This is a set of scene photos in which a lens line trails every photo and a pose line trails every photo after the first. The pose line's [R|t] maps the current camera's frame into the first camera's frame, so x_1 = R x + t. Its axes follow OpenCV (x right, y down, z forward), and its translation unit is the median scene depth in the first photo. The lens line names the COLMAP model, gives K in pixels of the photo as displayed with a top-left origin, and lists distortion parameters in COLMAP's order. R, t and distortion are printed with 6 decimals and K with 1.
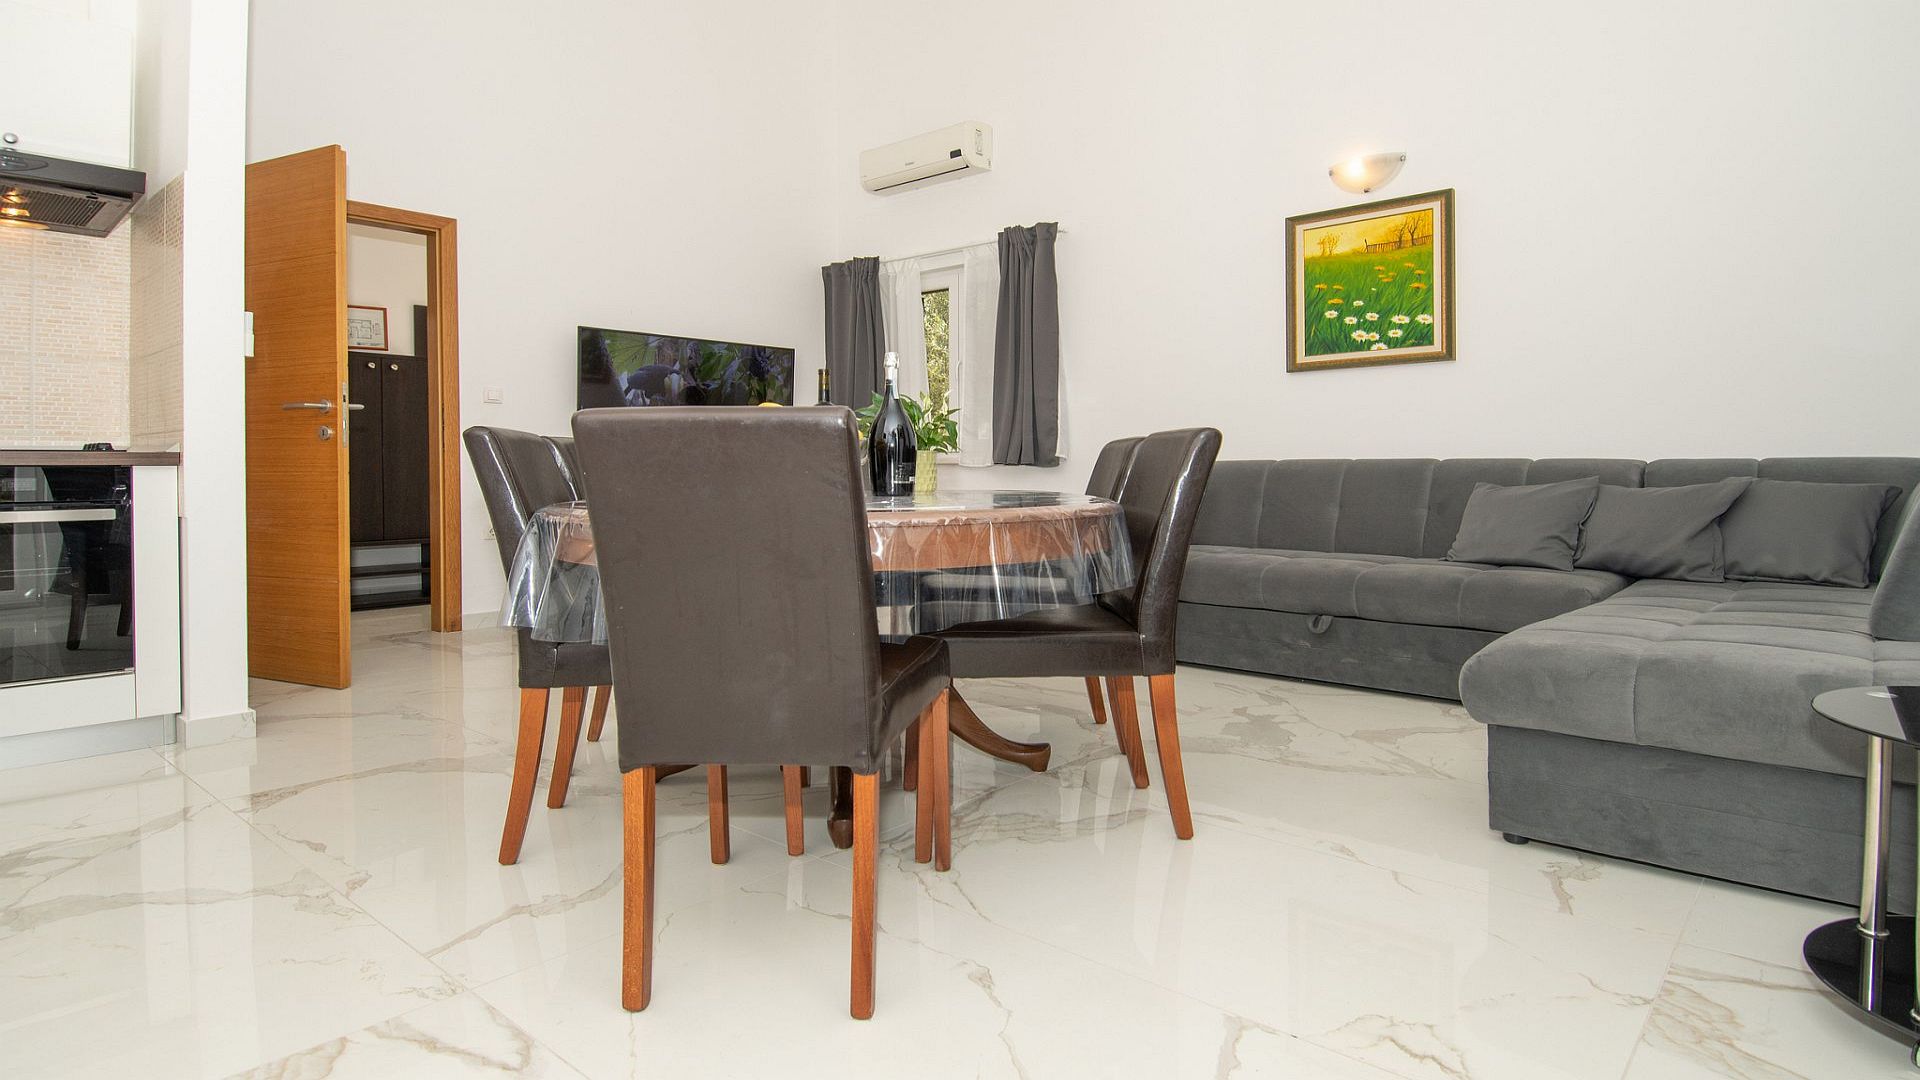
lens RADIAL K [[1049.6, 0, 992.3], [0, 1049.6, 433.4], [0, 0, 1]] dist [0.028087, -0.032792]
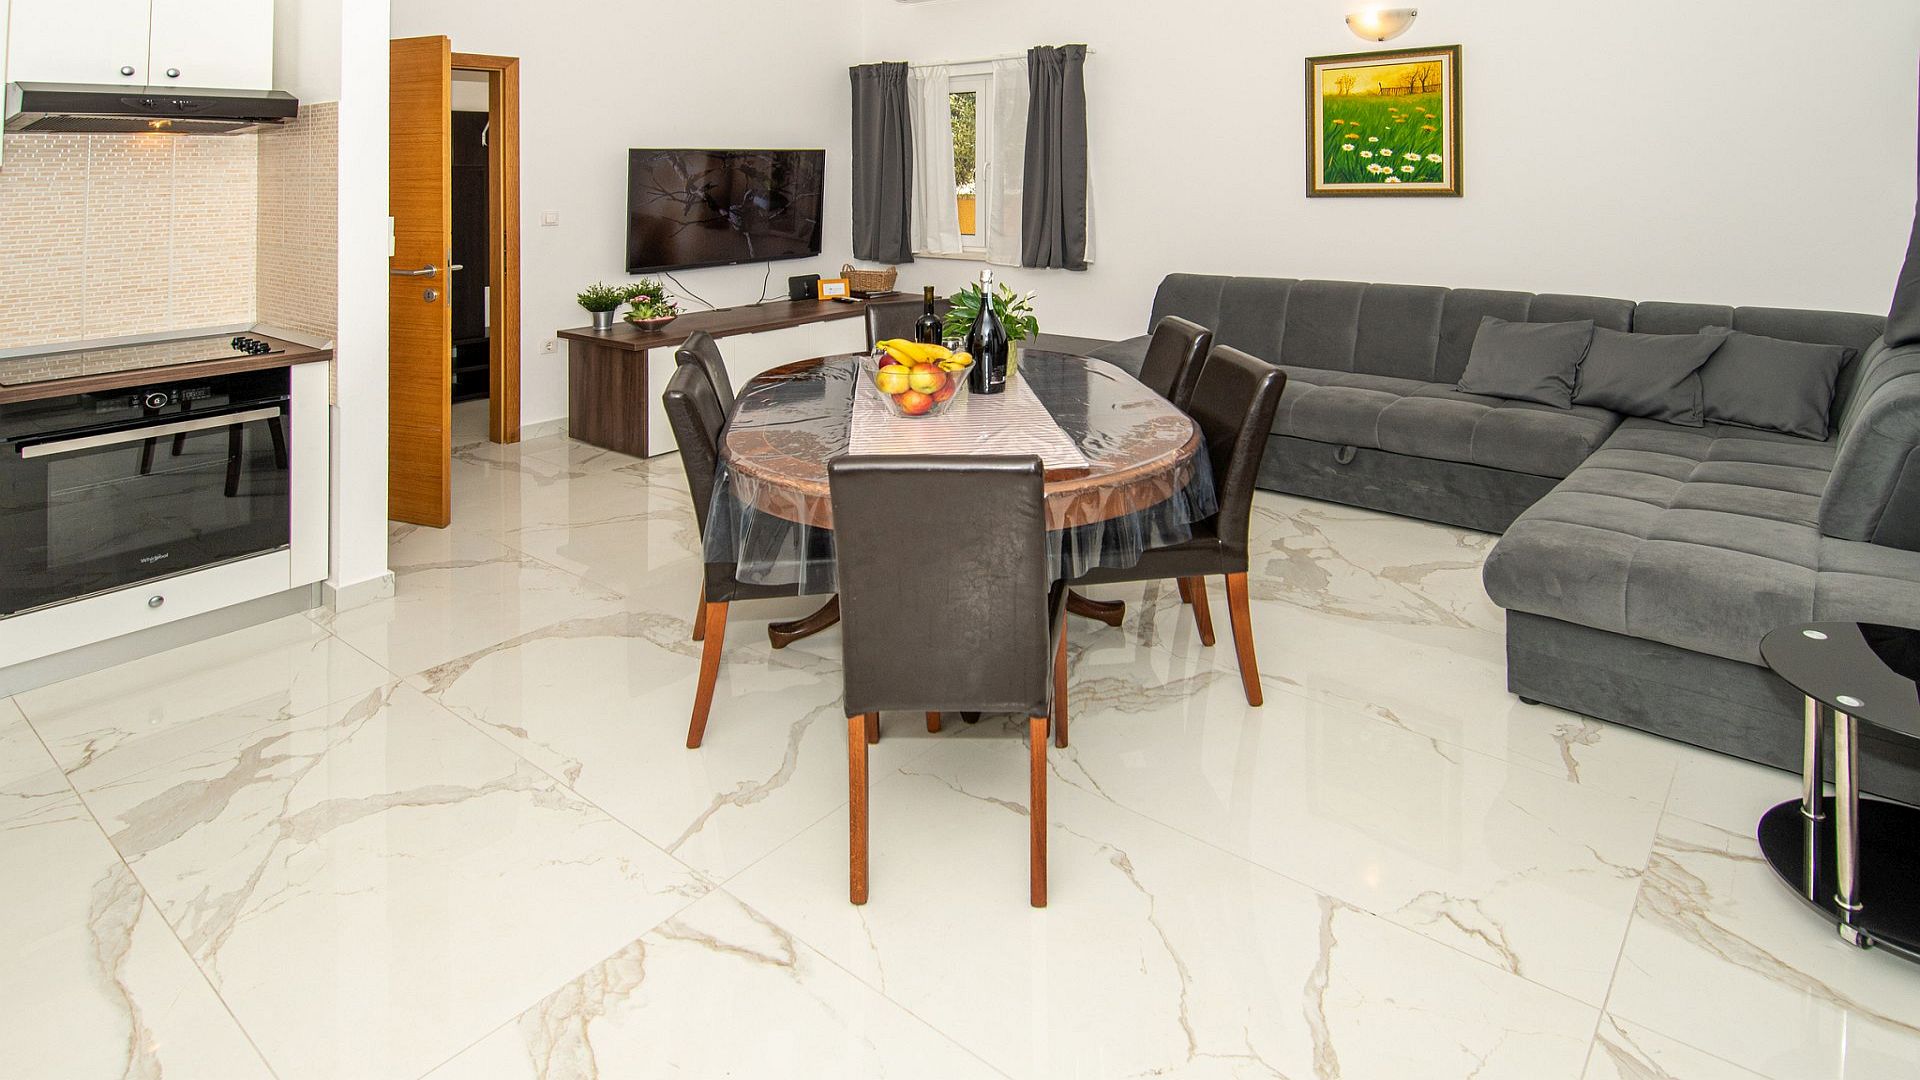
lens RADIAL K [[1080.9, 0, 1010.7], [0, 1080.9, 162.3], [0, 0, 1]] dist [0.016057, -0.010307]
pose [[0.999432, -0.008476, 0.032603, -0.076785], [0.008134, 0.999911, 0.010603, -0.145703], [-0.032690, -0.010332, 0.999412, -0.124442]]
